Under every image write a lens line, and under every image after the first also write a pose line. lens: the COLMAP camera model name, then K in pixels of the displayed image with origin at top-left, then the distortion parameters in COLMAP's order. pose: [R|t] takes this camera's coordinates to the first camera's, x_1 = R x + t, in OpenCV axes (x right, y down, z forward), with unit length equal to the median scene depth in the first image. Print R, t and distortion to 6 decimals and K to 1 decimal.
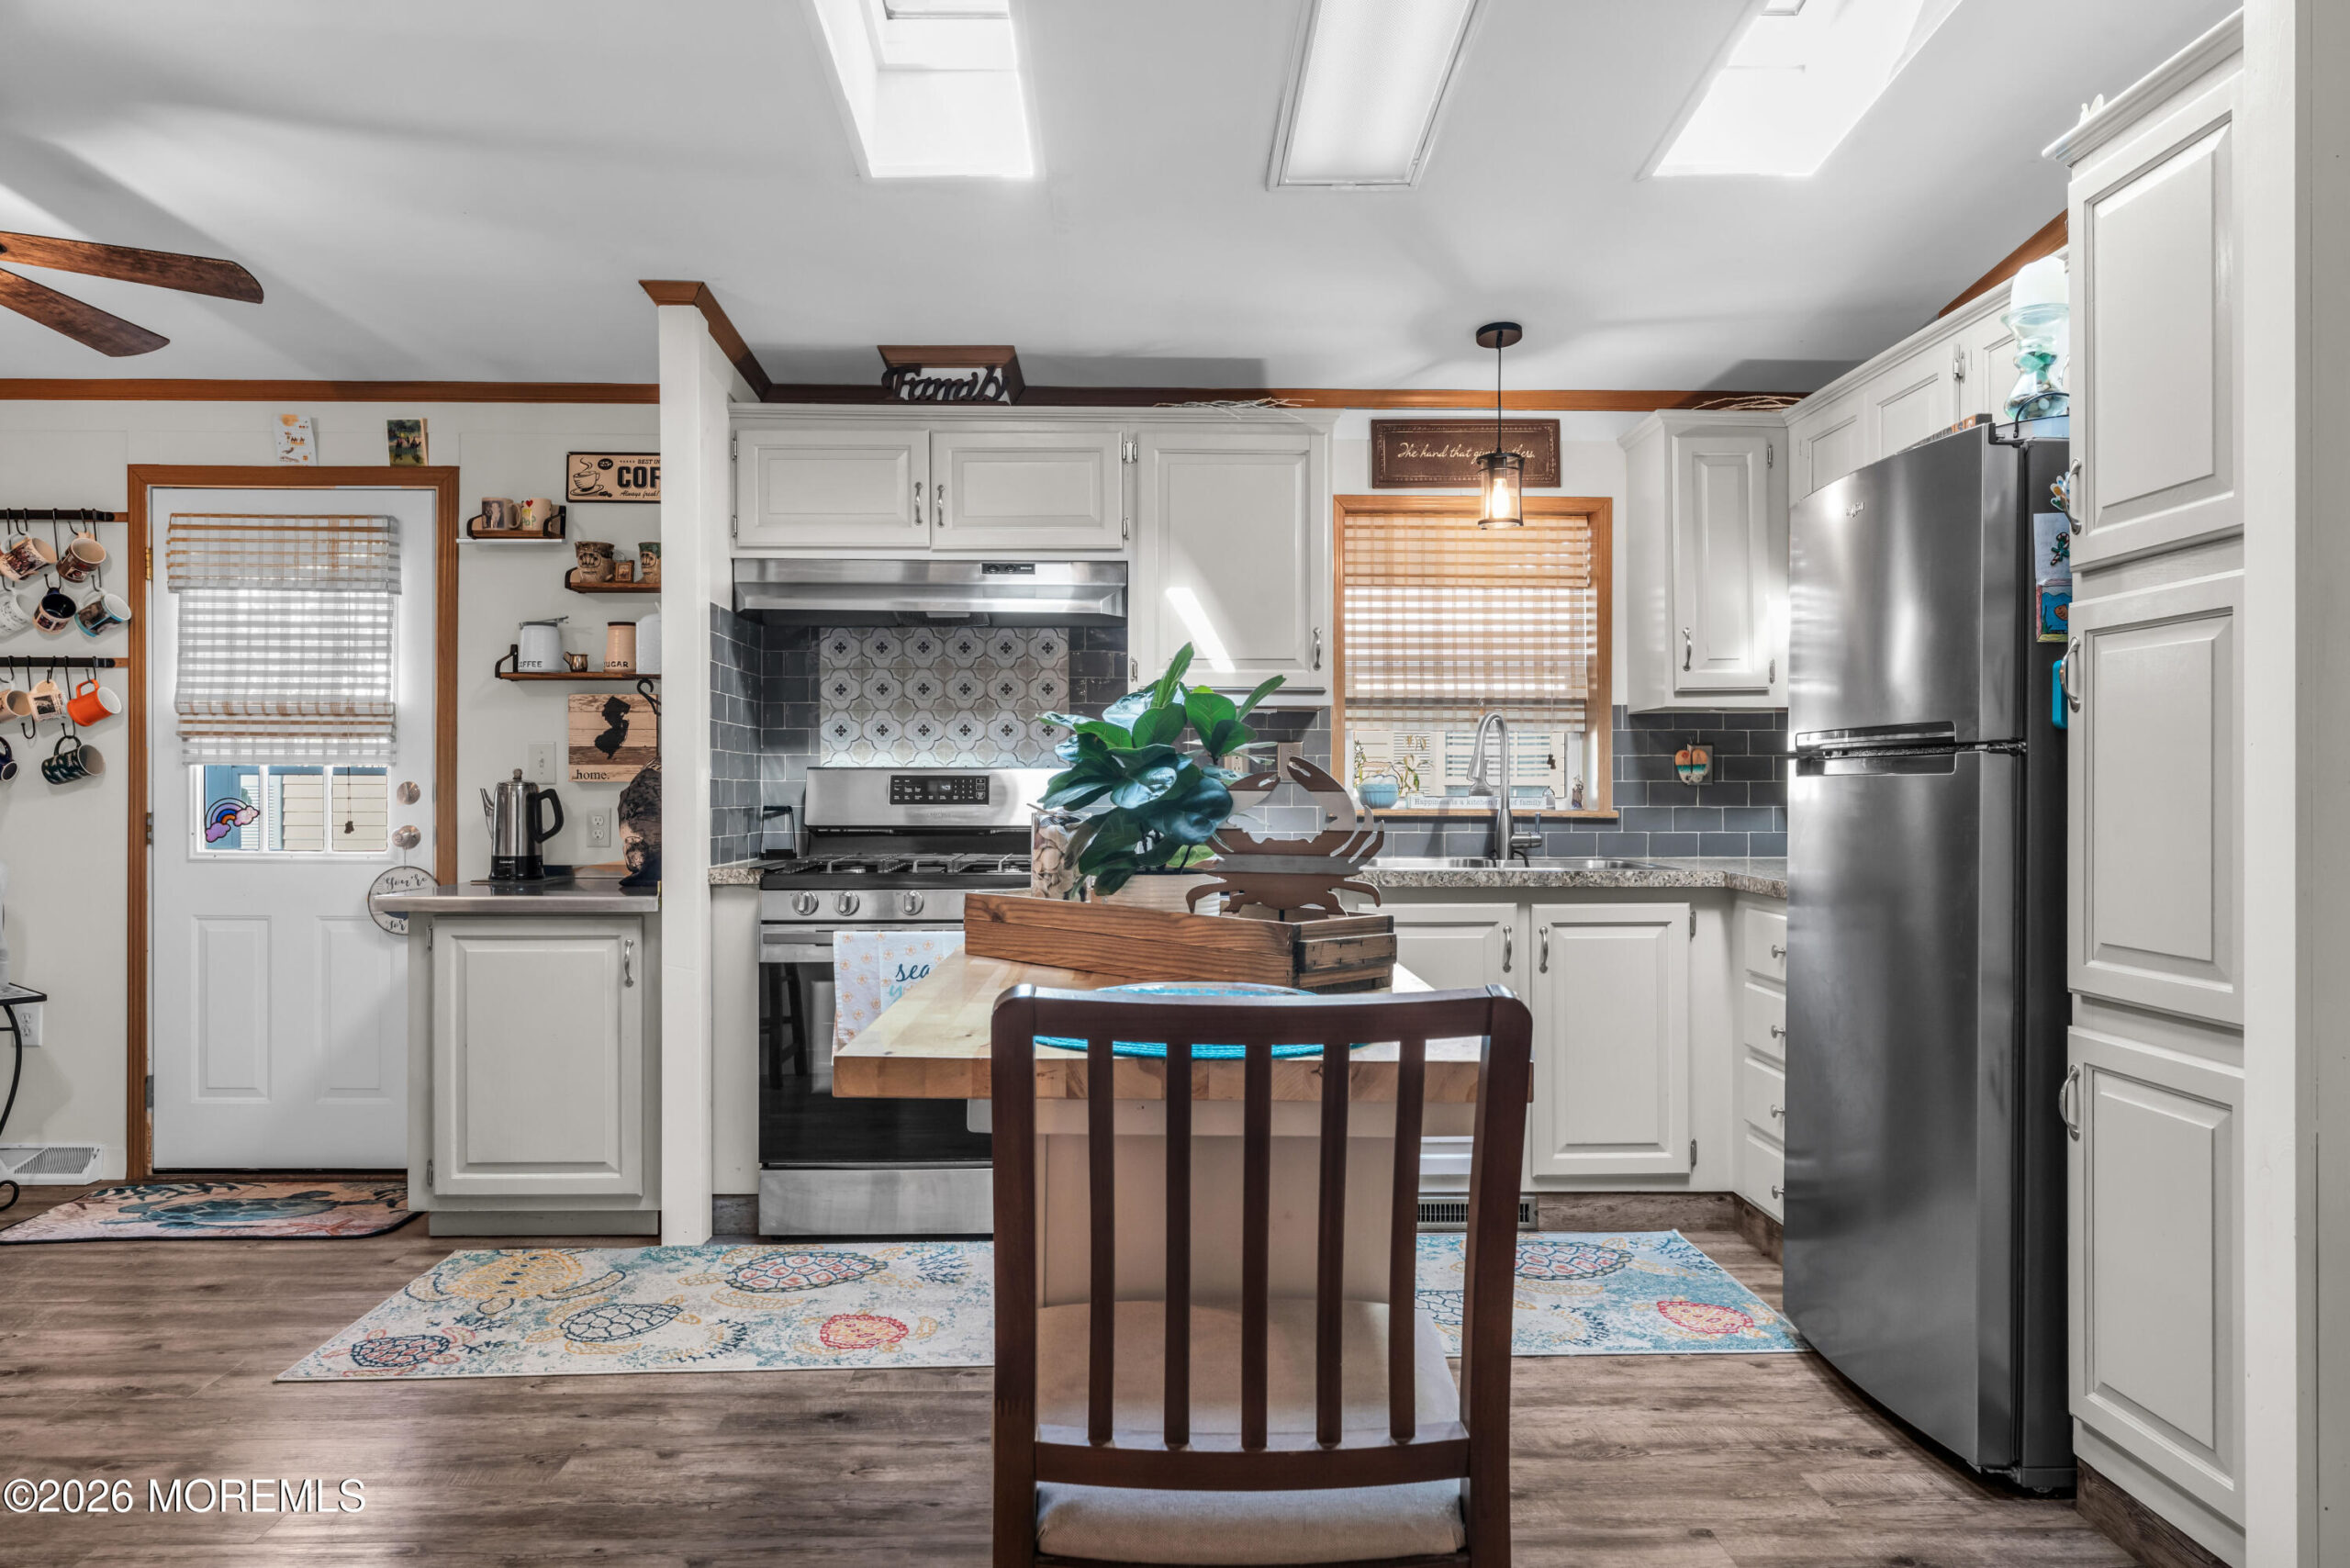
lens RADIAL K [[1410.5, 0, 1175.0], [0, 1410.5, 784.0], [0, 0, 1]] dist [-0.000152, -0.000280]
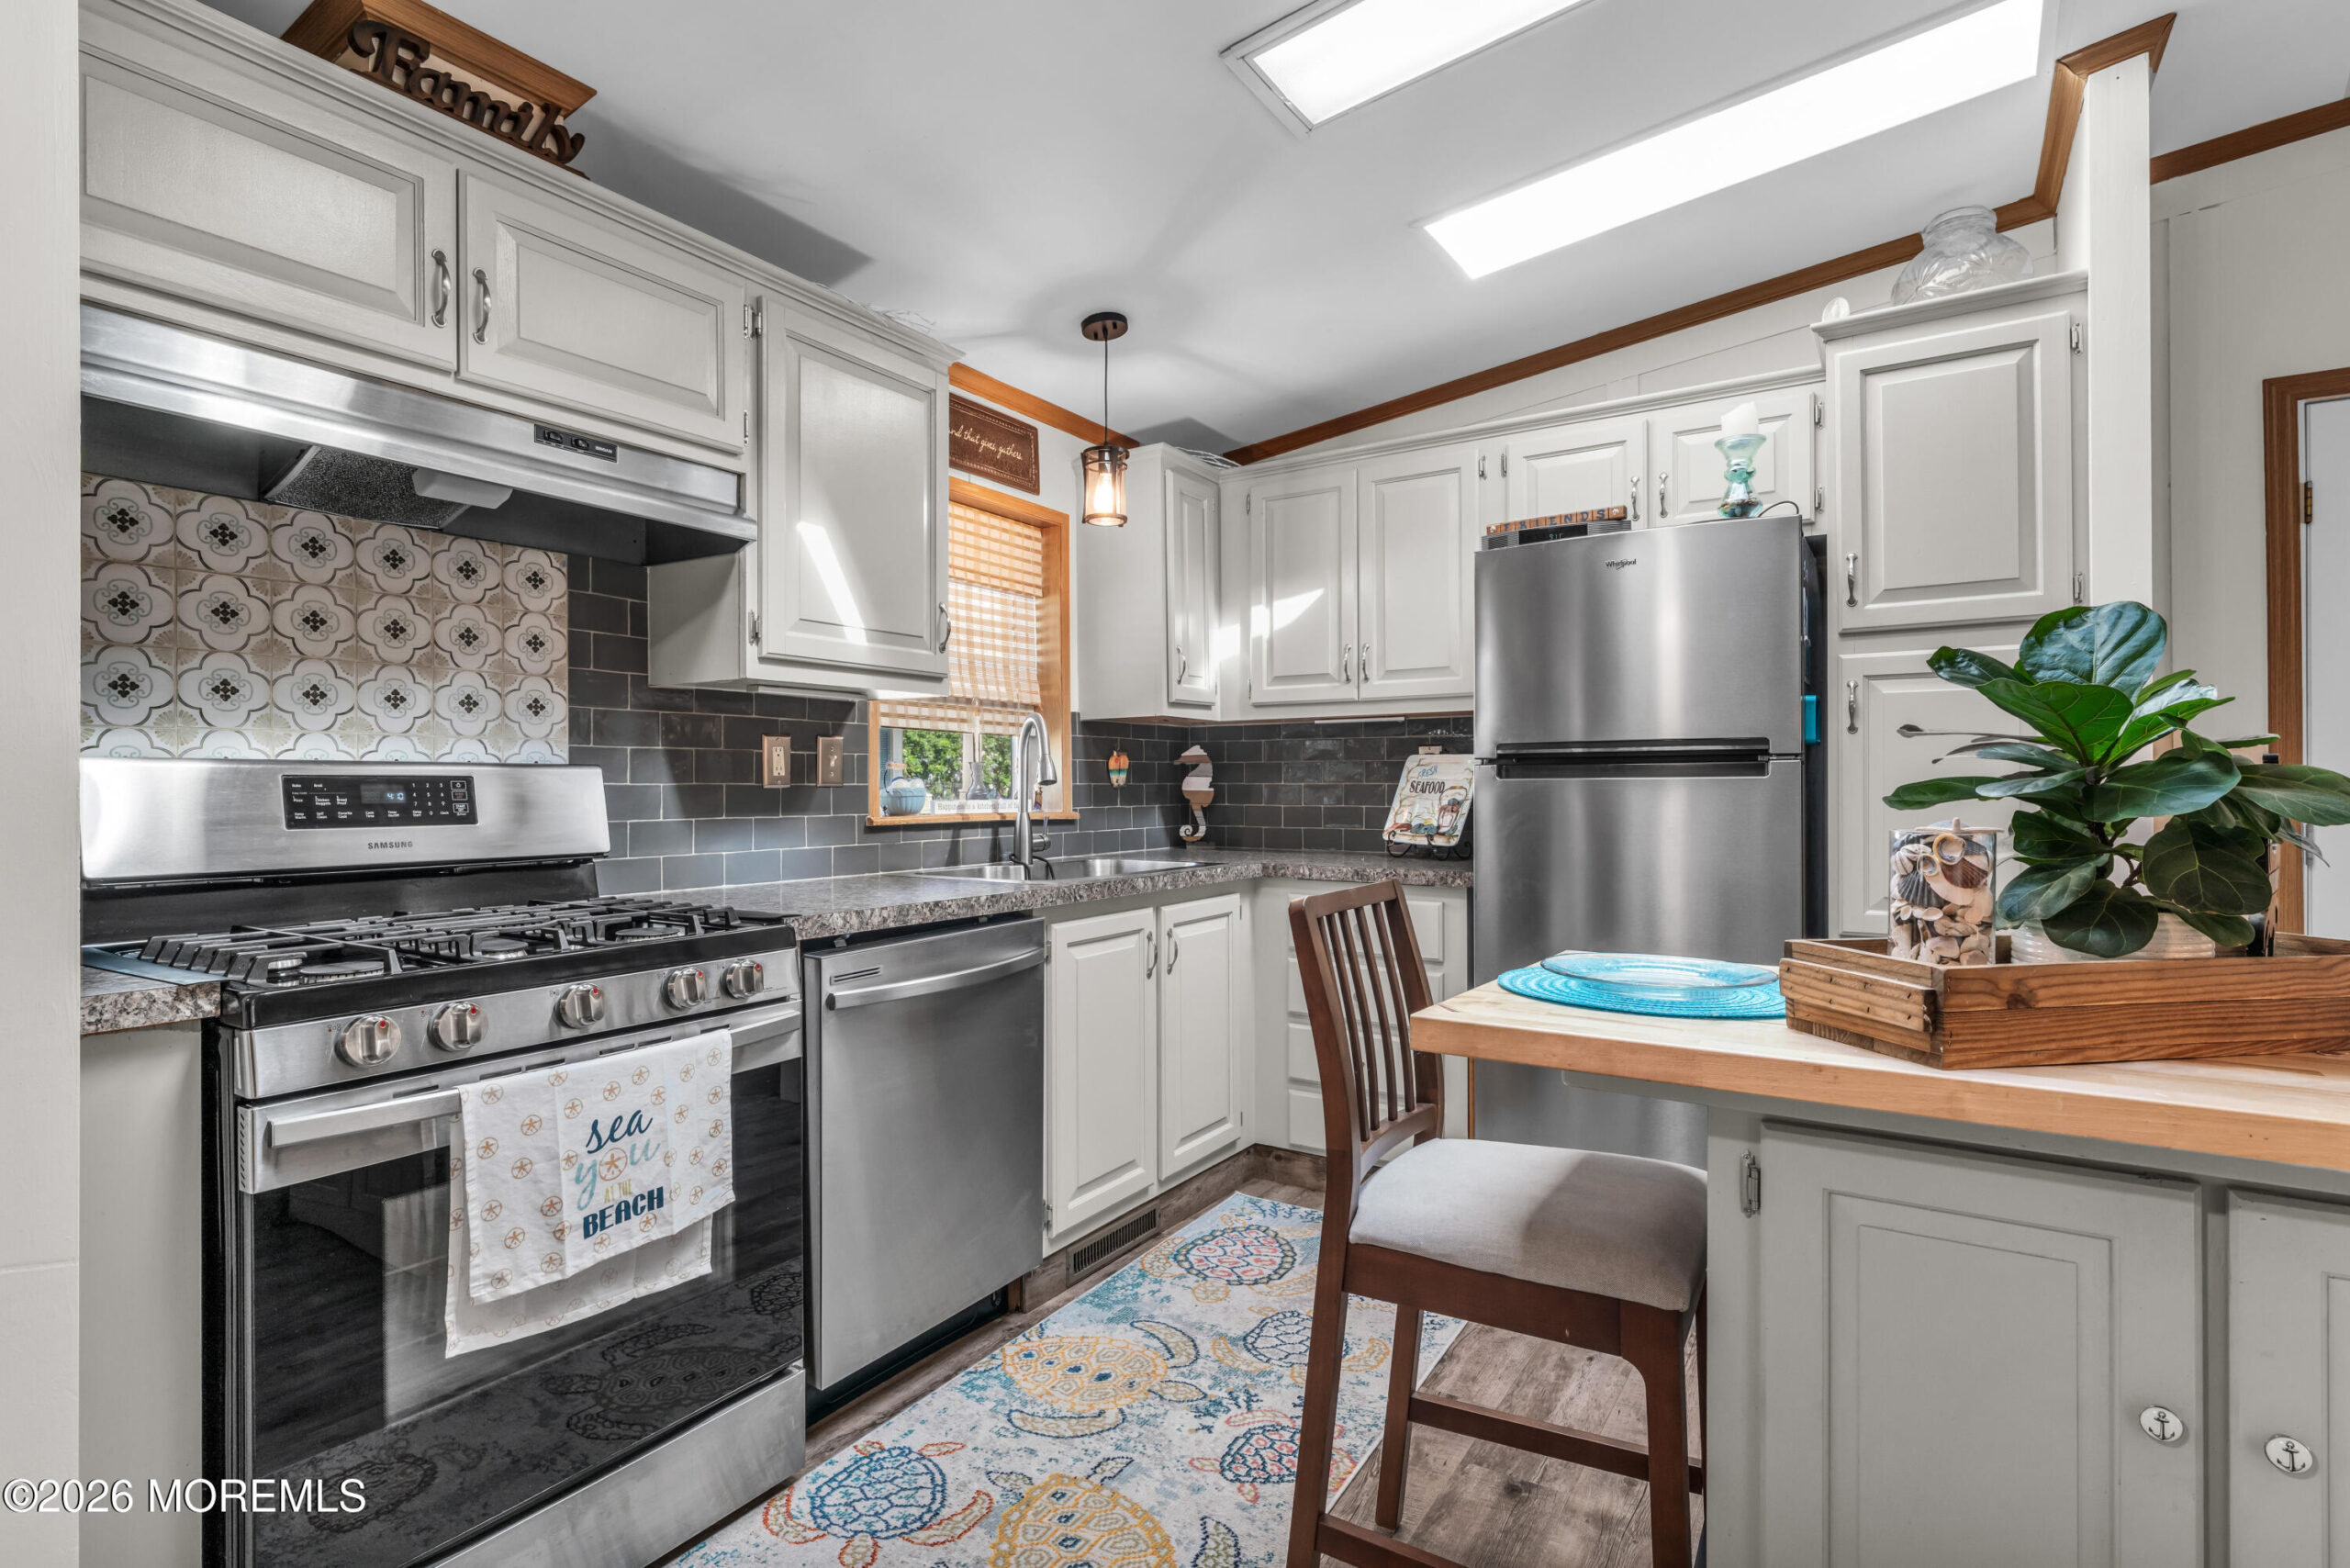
lens RADIAL K [[1132.5, 0, 1175.0], [0, 1132.5, 784.0], [0, 0, 1]] dist [-0.002343, -0.000240]
pose [[0.584434, -0.001364, 0.811440, -0.343280], [0.002218, 0.999998, 0.000084, -0.001960], [-0.811438, 0.001751, 0.584435, 0.458936]]
